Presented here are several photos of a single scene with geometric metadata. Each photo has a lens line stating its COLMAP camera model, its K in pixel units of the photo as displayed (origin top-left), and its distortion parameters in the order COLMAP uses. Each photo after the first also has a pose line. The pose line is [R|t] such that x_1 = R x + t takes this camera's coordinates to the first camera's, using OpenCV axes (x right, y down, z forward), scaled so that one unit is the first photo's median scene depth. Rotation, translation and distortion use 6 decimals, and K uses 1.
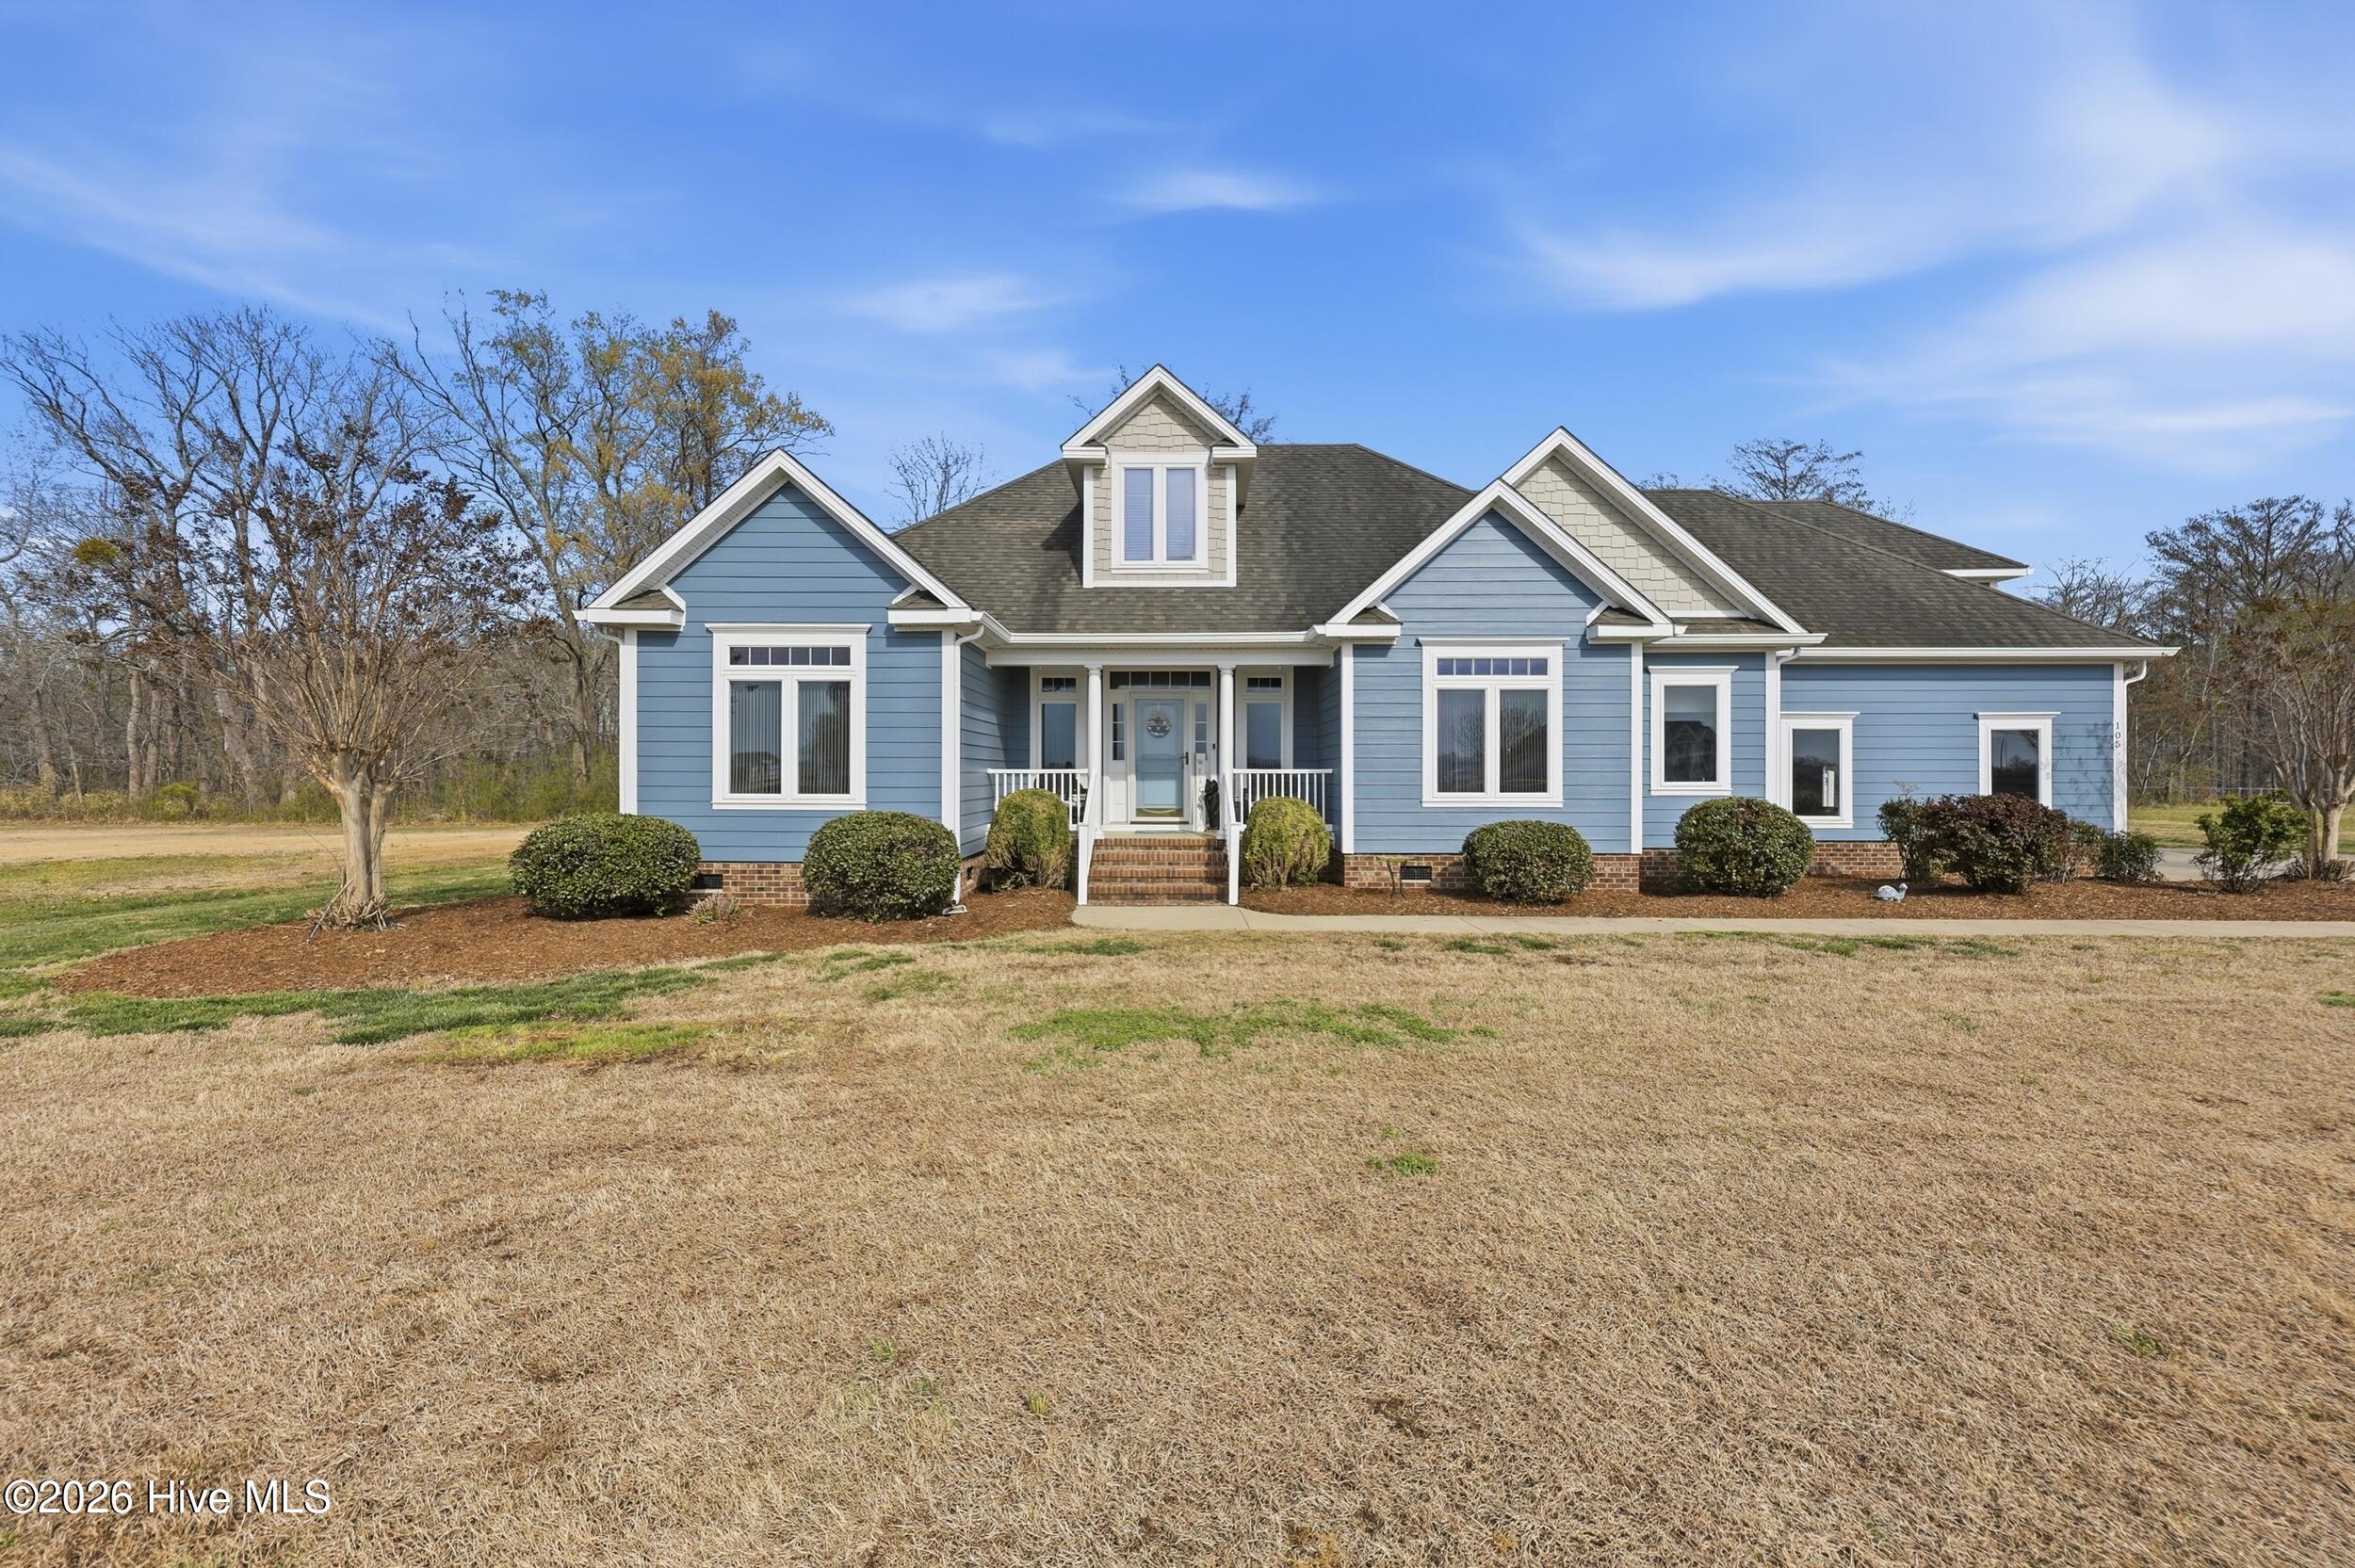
lens RADIAL K [[961.4, 0, 1177.9], [0, 961.4, 772.8], [0, 0, 1]] dist [0.003072, 0.000153]
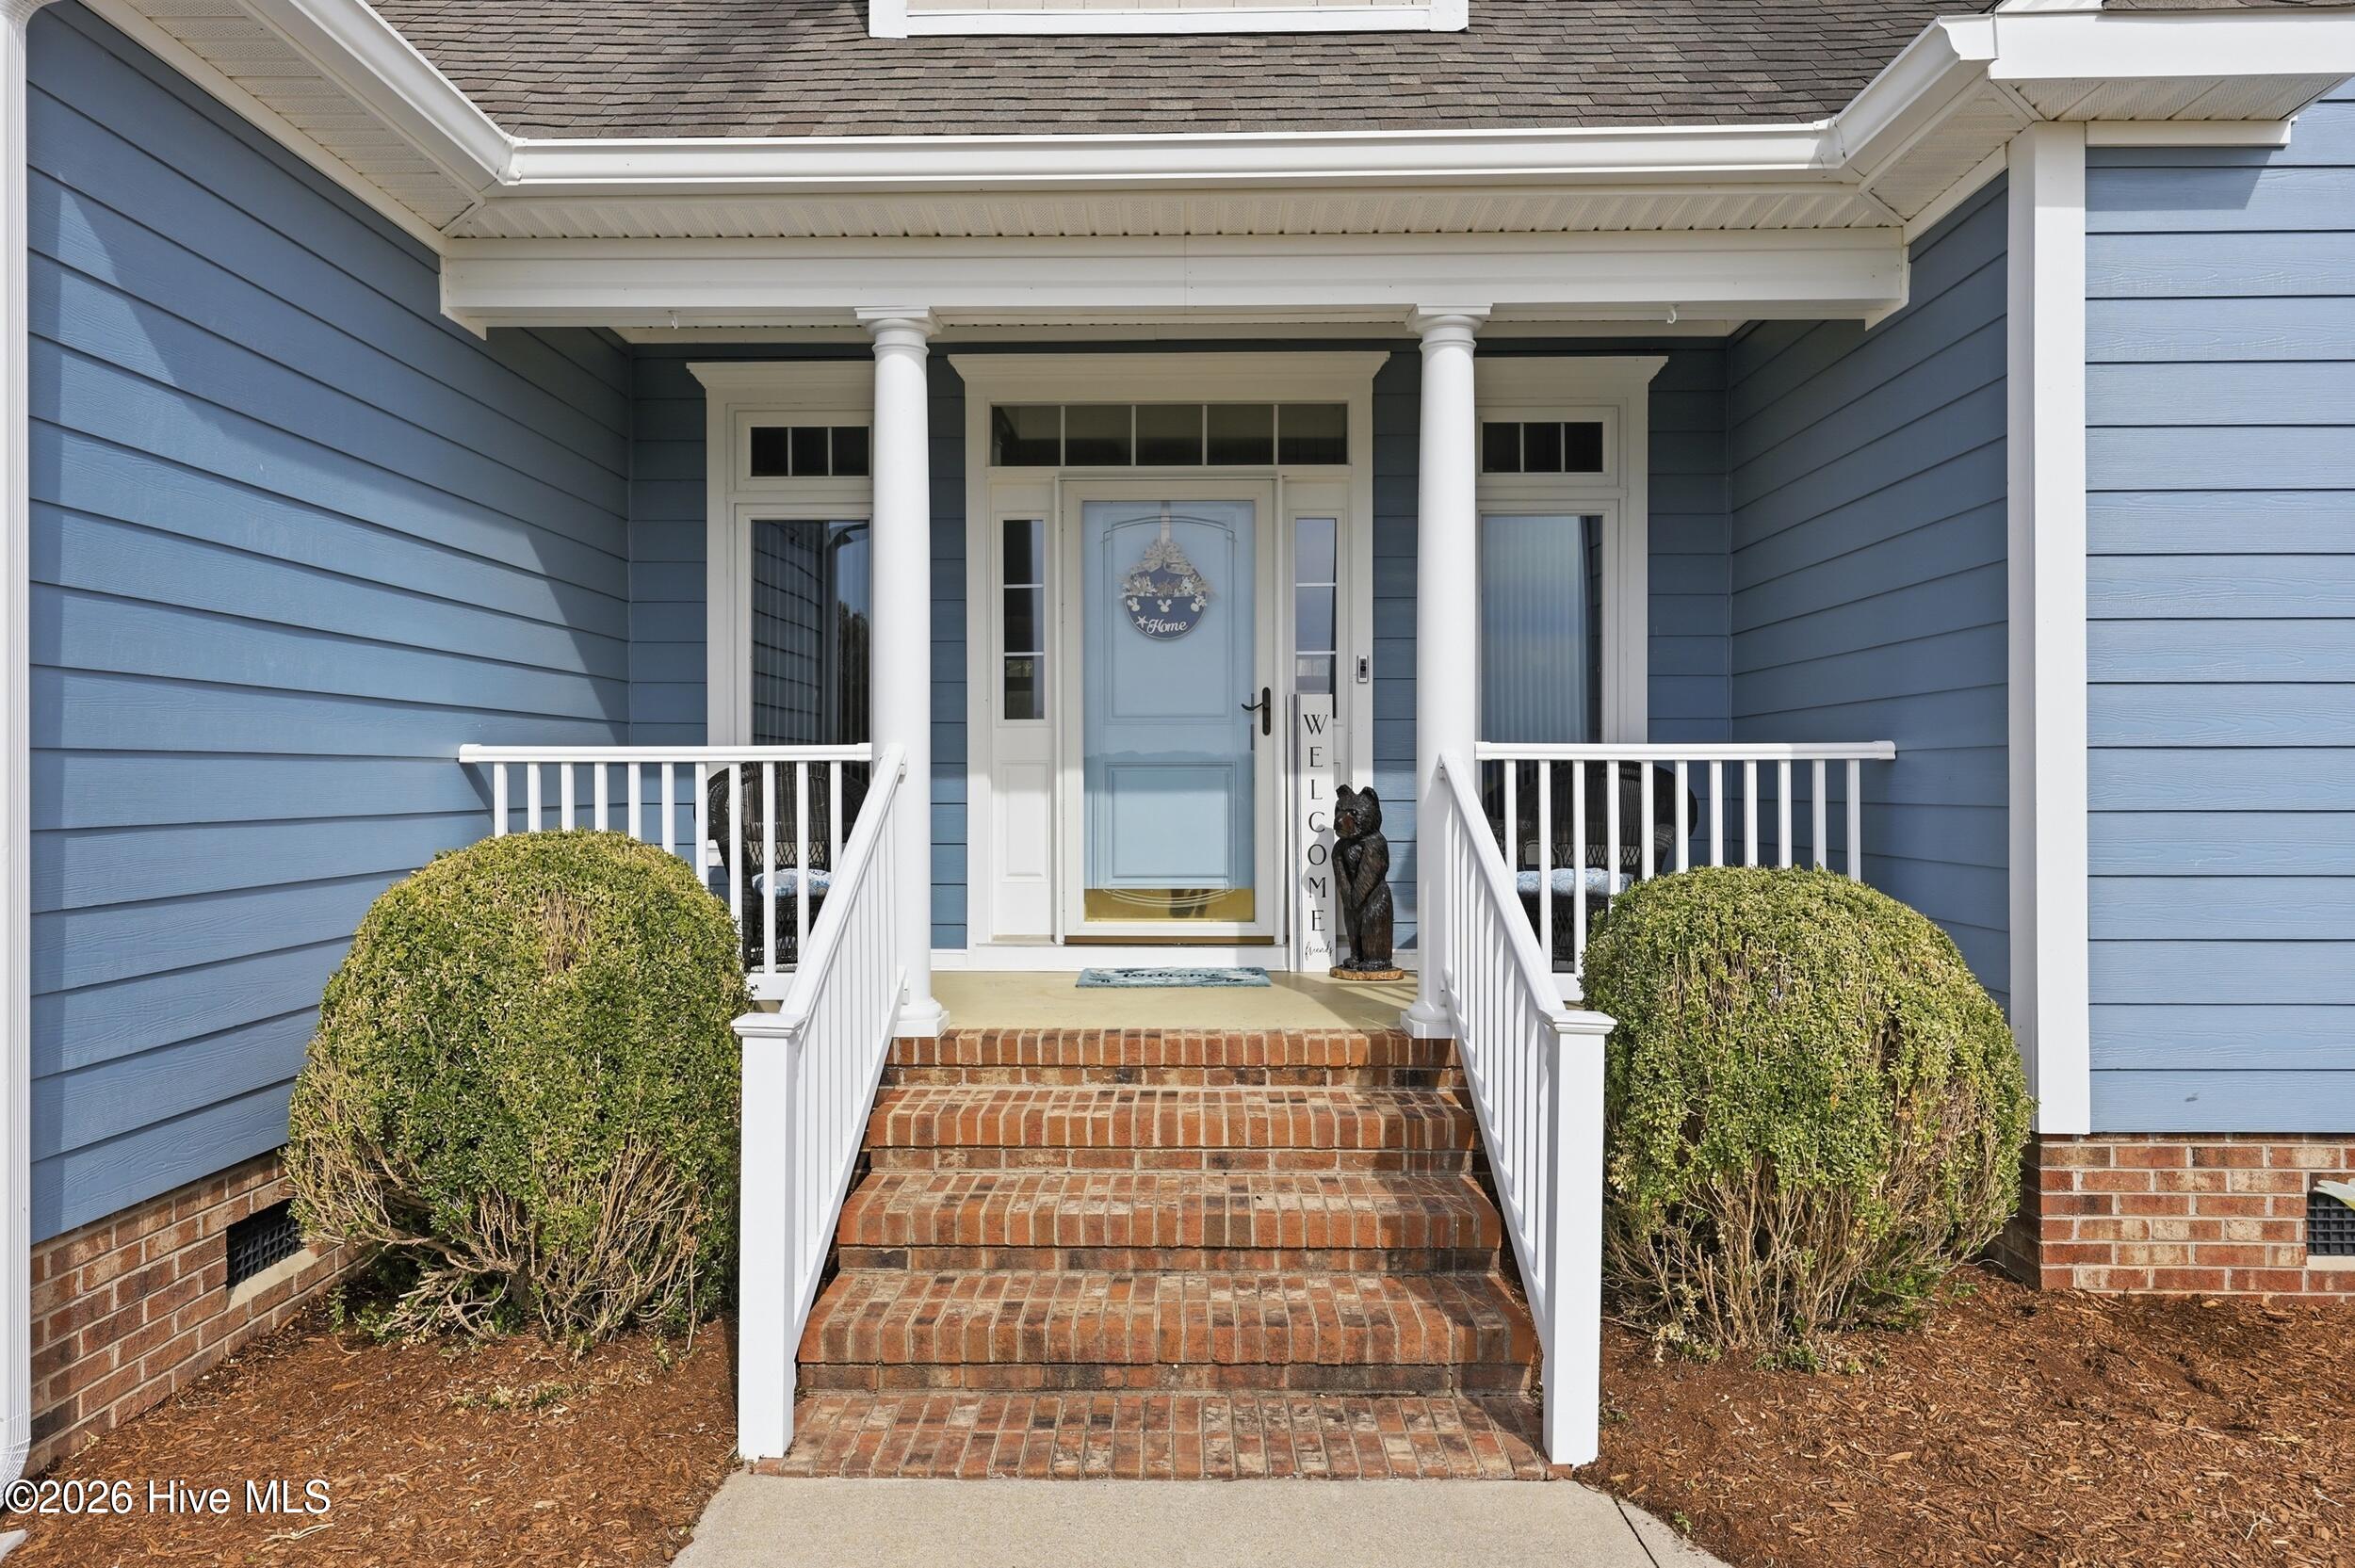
lens RADIAL K [[961.4, 0, 1177.7], [0, 961.4, 781.2], [0, 0, 1]] dist [0.003072, 0.000153]
pose [[0.999971, -0.002462, -0.007172, -0.015653], [0.002473, 0.999996, 0.001511, 0.005423], [0.007168, -0.001528, 0.999973, 0.758575]]
